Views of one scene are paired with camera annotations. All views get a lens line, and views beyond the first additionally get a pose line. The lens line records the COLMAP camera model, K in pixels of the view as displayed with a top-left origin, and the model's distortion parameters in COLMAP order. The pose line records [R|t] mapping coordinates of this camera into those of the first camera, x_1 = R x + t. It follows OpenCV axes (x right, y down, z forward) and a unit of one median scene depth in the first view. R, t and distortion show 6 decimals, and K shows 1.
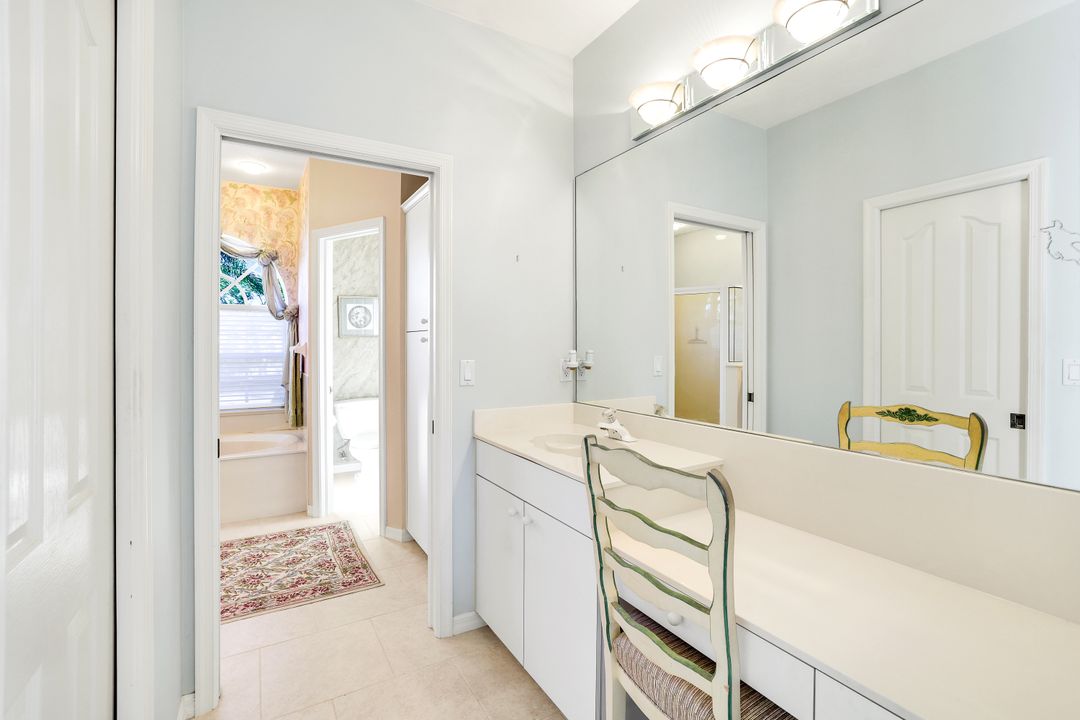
lens RADIAL K [[472.8, 0, 522.6], [0, 472.8, 346.7], [0, 0, 1]] dist [-0.046158, 0.016742]
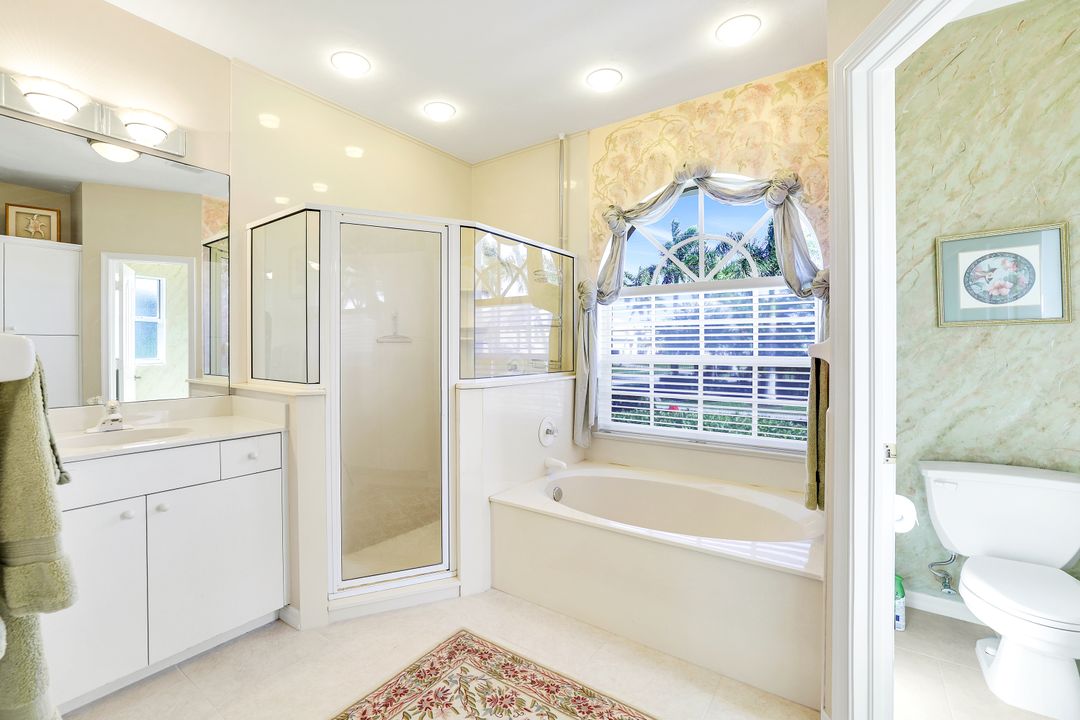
lens RADIAL K [[472.8, 0, 522.6], [0, 472.8, 346.7], [0, 0, 1]] dist [-0.046158, 0.016742]
pose [[0.401309, -0.000226, -0.915943, -0.145813], [-0.004715, 0.999986, -0.002312, 0.004098], [0.915931, 0.005246, 0.401302, 0.465555]]
